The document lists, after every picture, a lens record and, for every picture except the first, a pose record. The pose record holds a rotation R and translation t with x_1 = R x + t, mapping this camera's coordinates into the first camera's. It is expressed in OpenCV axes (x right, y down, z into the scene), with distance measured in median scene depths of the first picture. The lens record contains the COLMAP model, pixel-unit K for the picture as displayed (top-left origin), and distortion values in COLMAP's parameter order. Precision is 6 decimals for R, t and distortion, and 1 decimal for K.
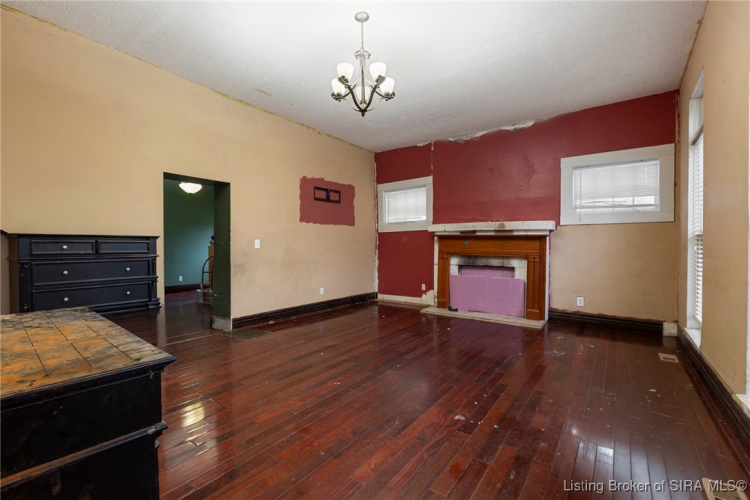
lens RADIAL K [[336.7, 0, 377.9], [0, 336.7, 249.7], [0, 0, 1]] dist [0.002308, -0.000218]
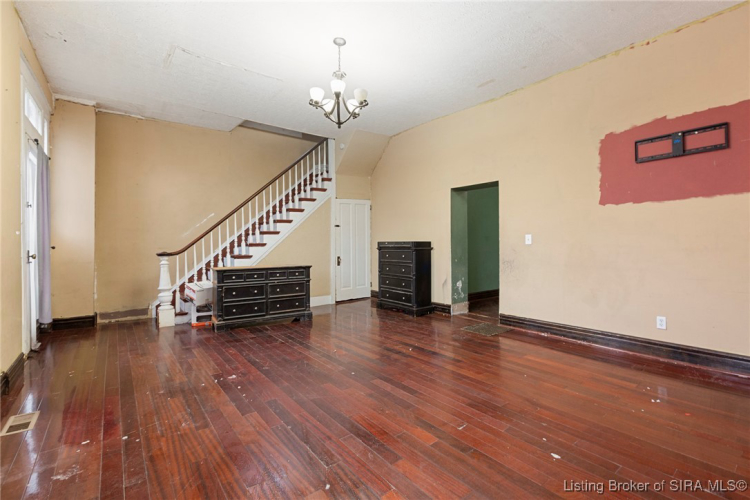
lens RADIAL K [[340.2, 0, 375.2], [0, 340.2, 238.3], [0, 0, 1]] dist [0.000938, 0.000011]
pose [[-0.292021, -0.011884, -0.956338, 0.603373], [-0.008421, 0.999916, -0.009855, -0.007597], [0.956375, 0.005176, -0.292096, 0.863301]]
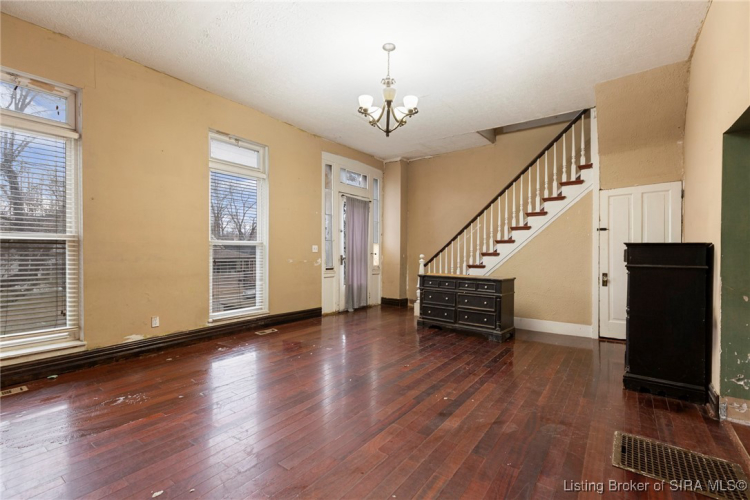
lens RADIAL K [[336.7, 0, 377.9], [0, 336.7, 249.7], [0, 0, 1]] dist [0.002308, -0.000218]
pose [[-0.999849, -0.004344, 0.016842, -0.019938], [-0.004176, 0.999941, 0.010043, -0.018804], [-0.016884, 0.009971, -0.999808, 1.260499]]
